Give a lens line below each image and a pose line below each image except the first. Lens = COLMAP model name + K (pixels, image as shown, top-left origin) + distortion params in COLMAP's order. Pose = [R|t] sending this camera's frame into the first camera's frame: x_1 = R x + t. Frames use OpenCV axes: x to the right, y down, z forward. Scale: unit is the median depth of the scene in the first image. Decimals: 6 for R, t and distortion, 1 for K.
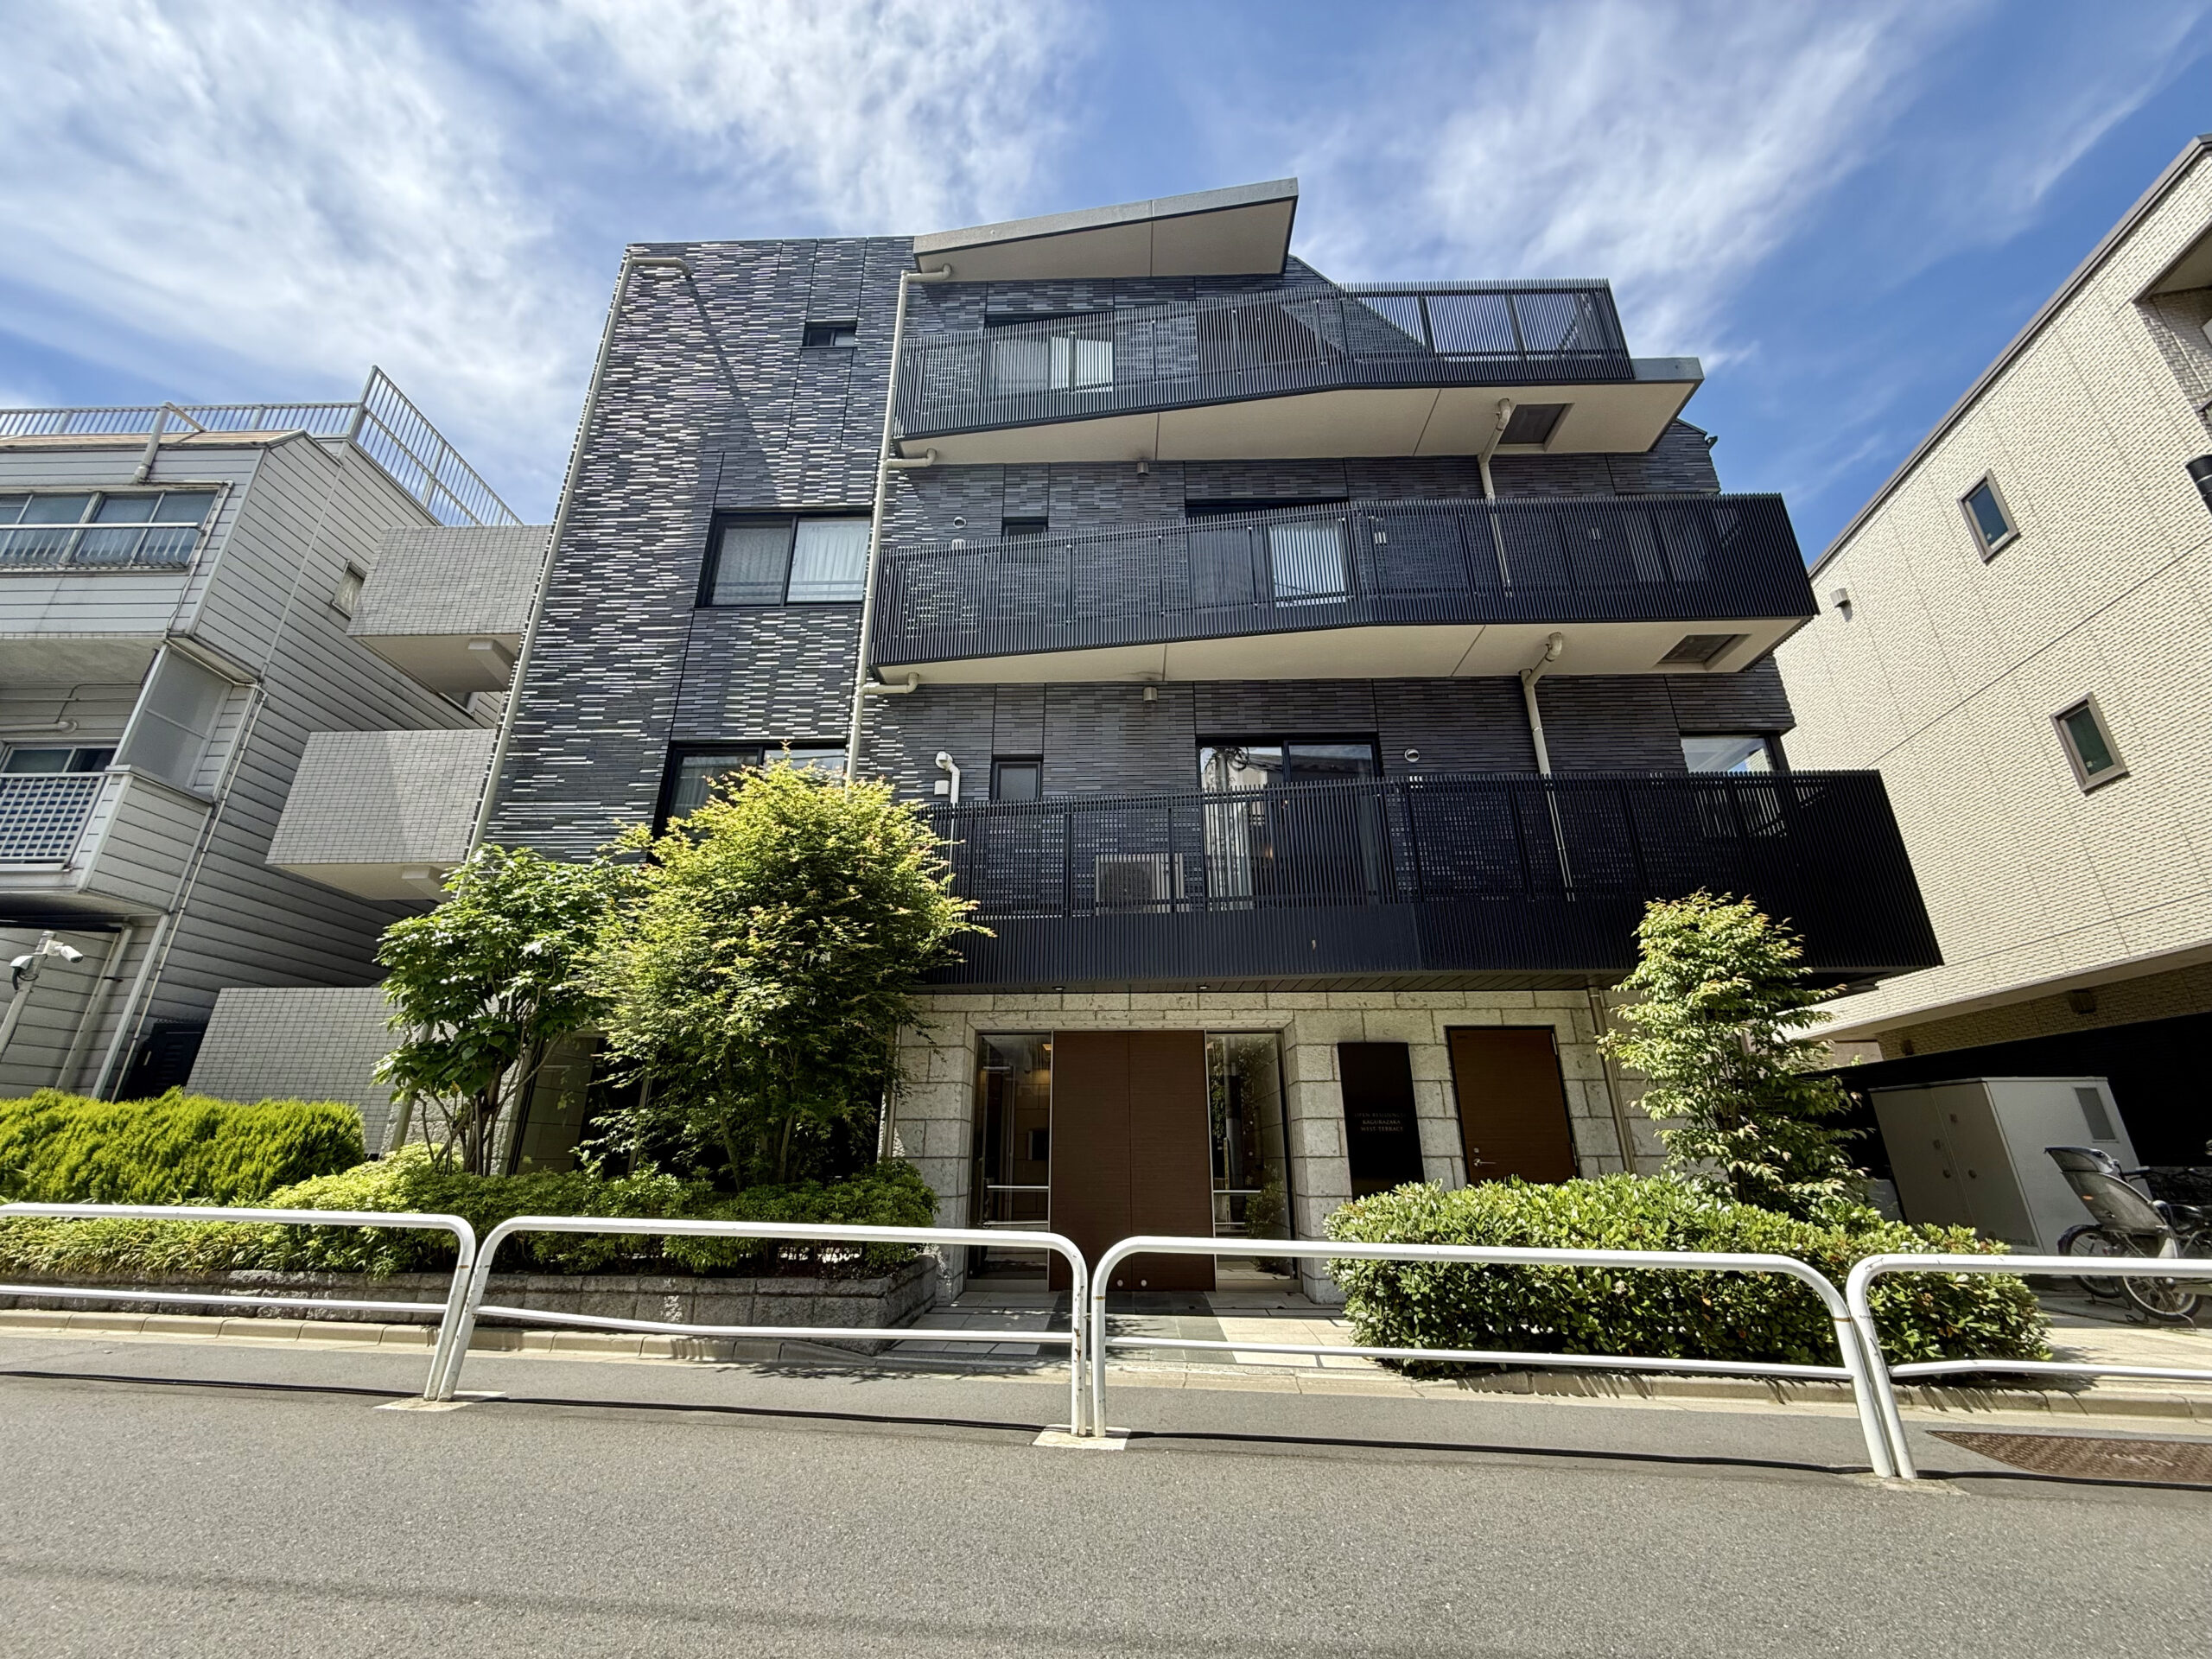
lens RADIAL K [[880.8, 0, 1092.7], [0, 880.8, 834.1], [0, 0, 1]] dist [-0.000756, -0.000021]
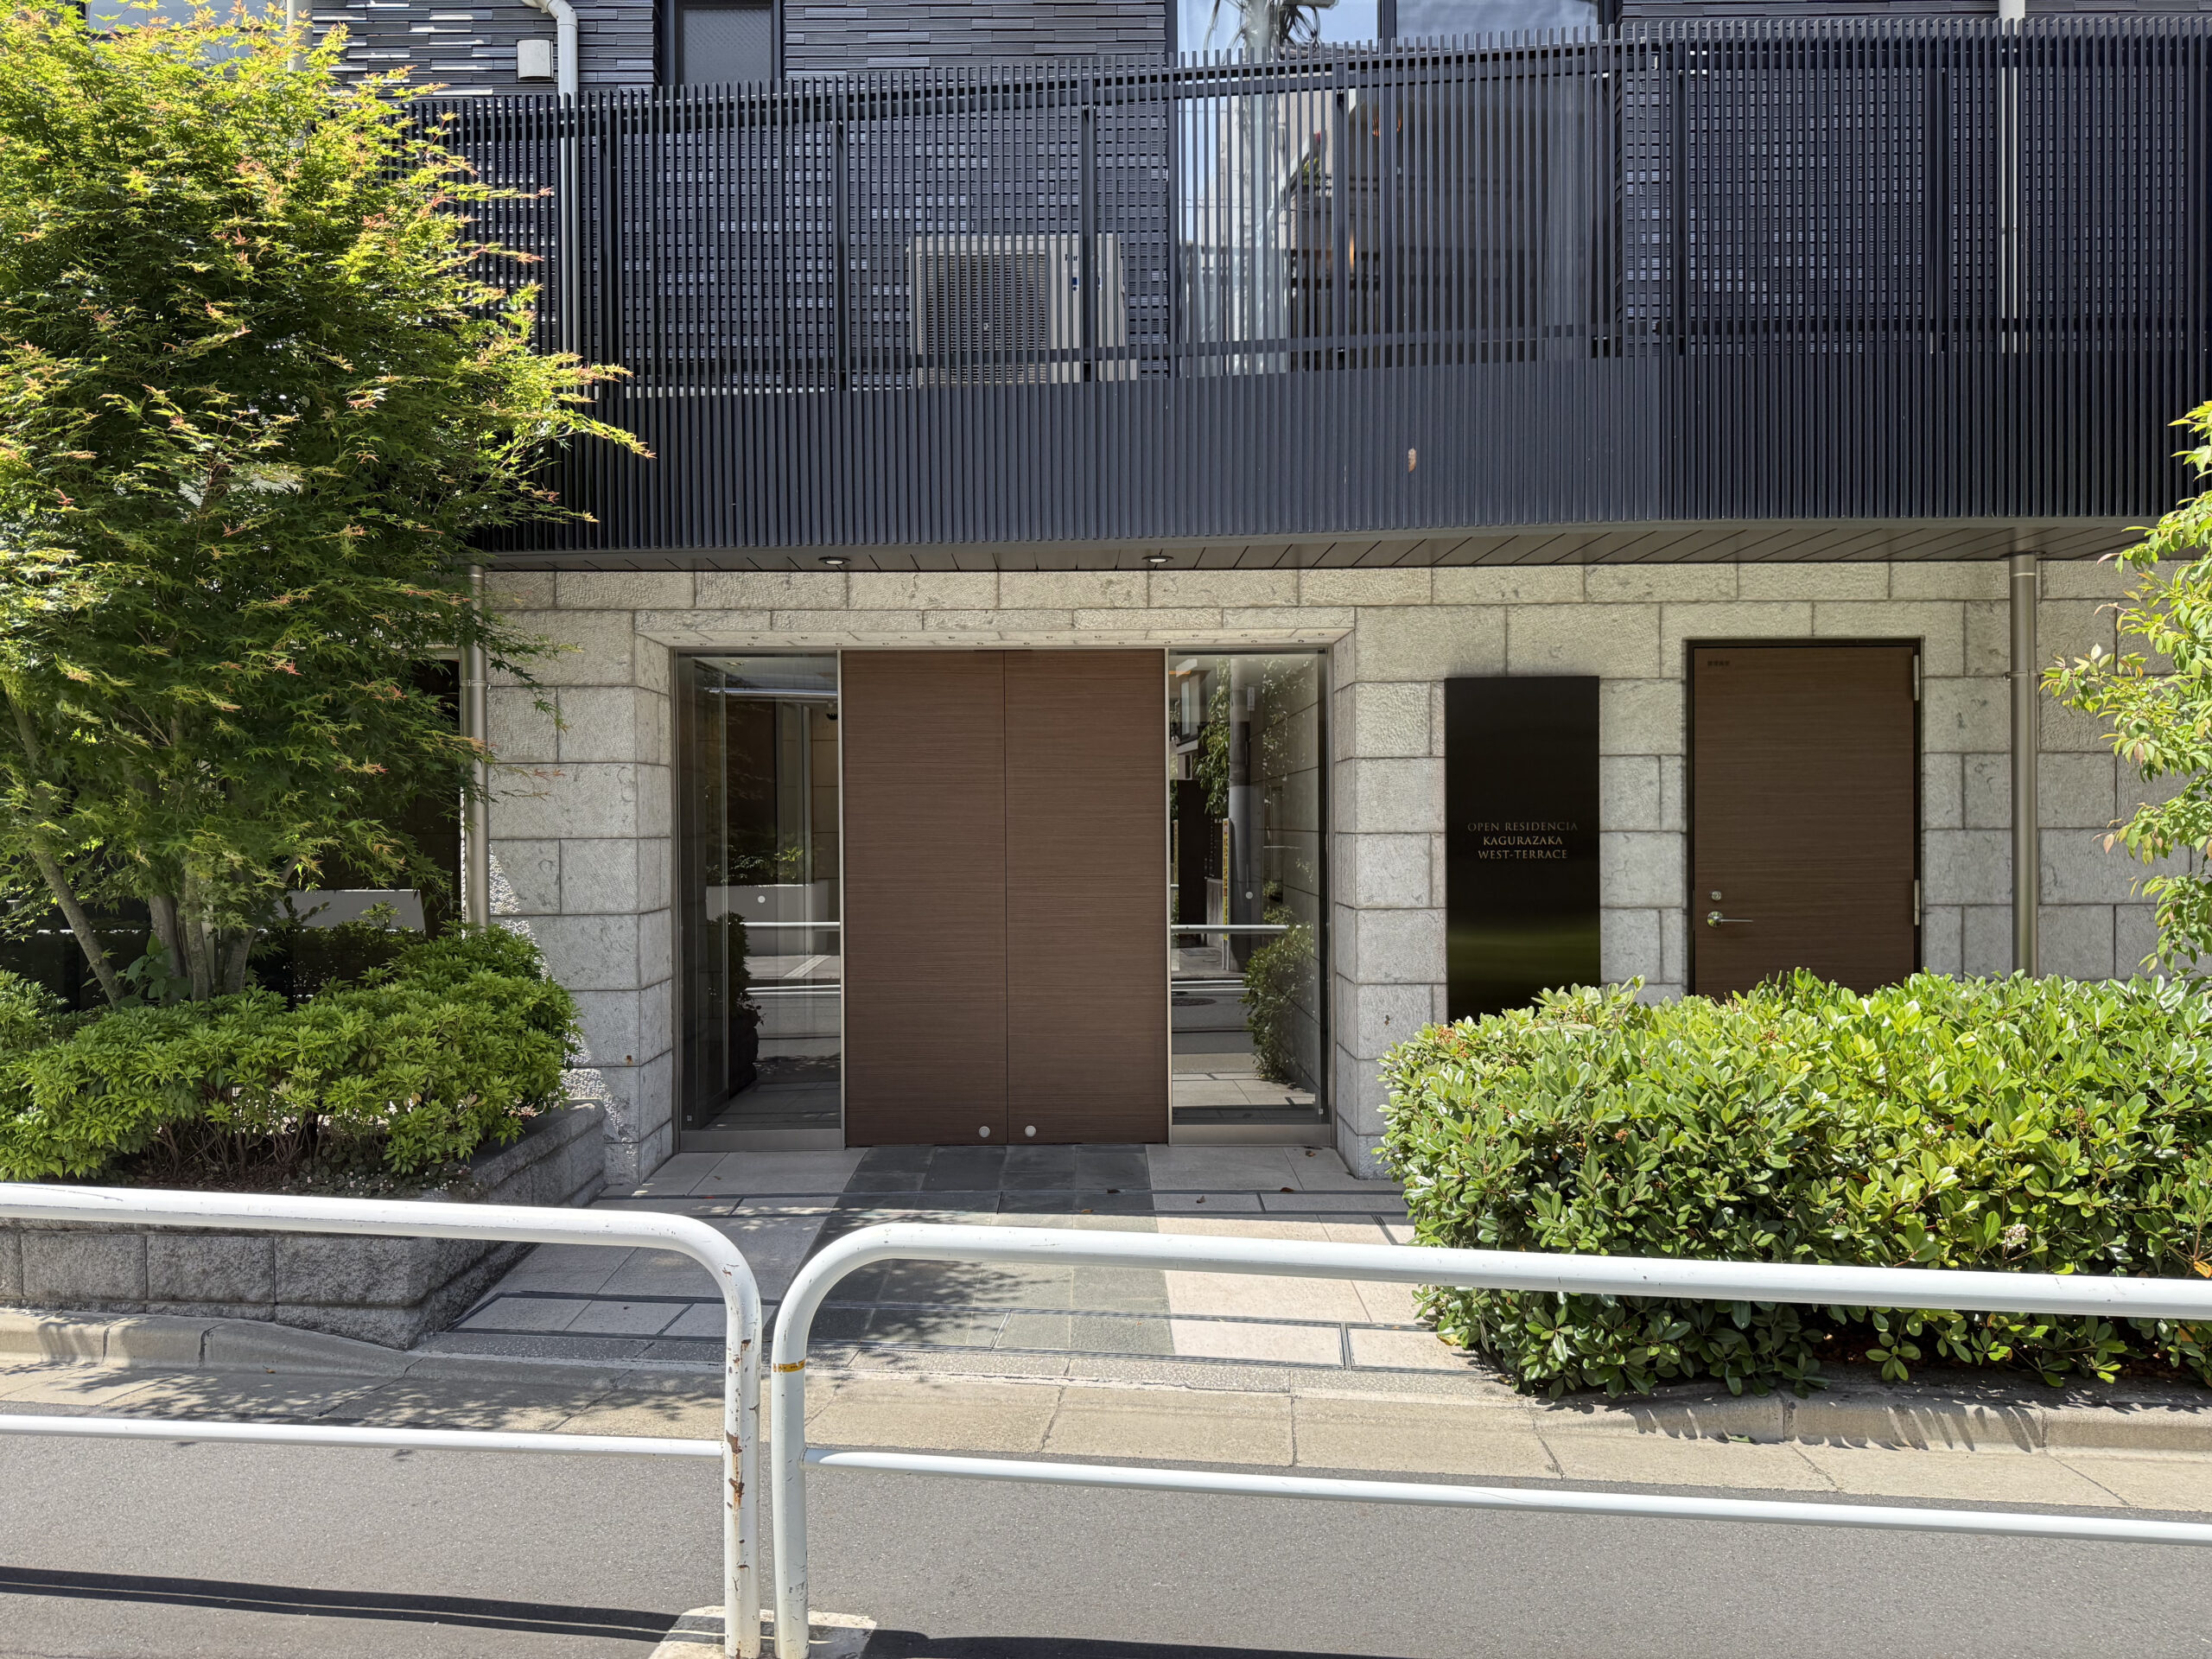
lens RADIAL K [[1564.8, 0, 1073.3], [0, 1564.8, 834.4], [0, 0, 1]] dist [0.103260, -0.170705]
pose [[0.999573, -0.005466, 0.028690, 0.059124], [-0.005073, 0.934902, 0.354870, 0.022591], [-0.028762, -0.354865, 0.934475, 0.207722]]
